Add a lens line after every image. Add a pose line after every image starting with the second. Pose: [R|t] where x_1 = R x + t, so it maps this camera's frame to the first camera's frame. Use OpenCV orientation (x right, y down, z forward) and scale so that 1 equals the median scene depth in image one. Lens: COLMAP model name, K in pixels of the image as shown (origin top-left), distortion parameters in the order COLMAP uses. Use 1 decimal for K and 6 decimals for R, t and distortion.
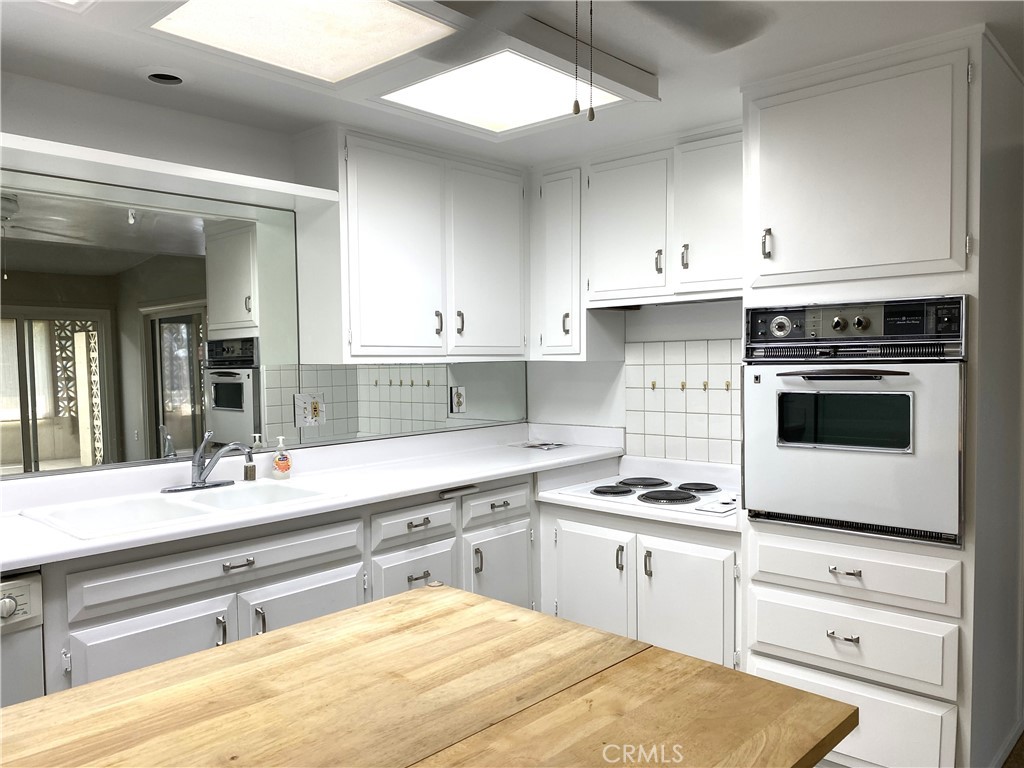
lens RADIAL K [[782.3, 0, 469.7], [0, 782.3, 394.9], [0, 0, 1]] dist [0.011054, -0.117149]
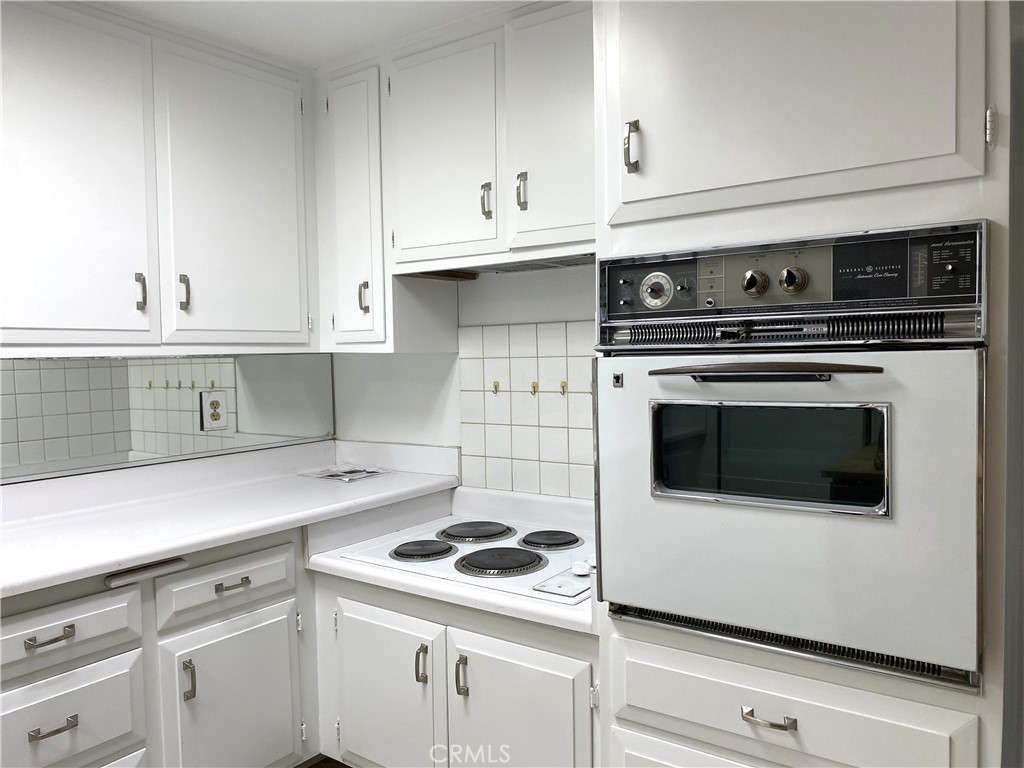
lens RADIAL K [[747.5, 0, 512.0], [0, 747.5, 384.0], [0, 0, 1]] dist [-0.005383, -0.071579]
pose [[0.988868, -0.009189, 0.148514, 0.180032], [0.010202, 0.999930, -0.006062, -0.013053], [-0.148448, 0.007510, 0.988892, 0.402976]]
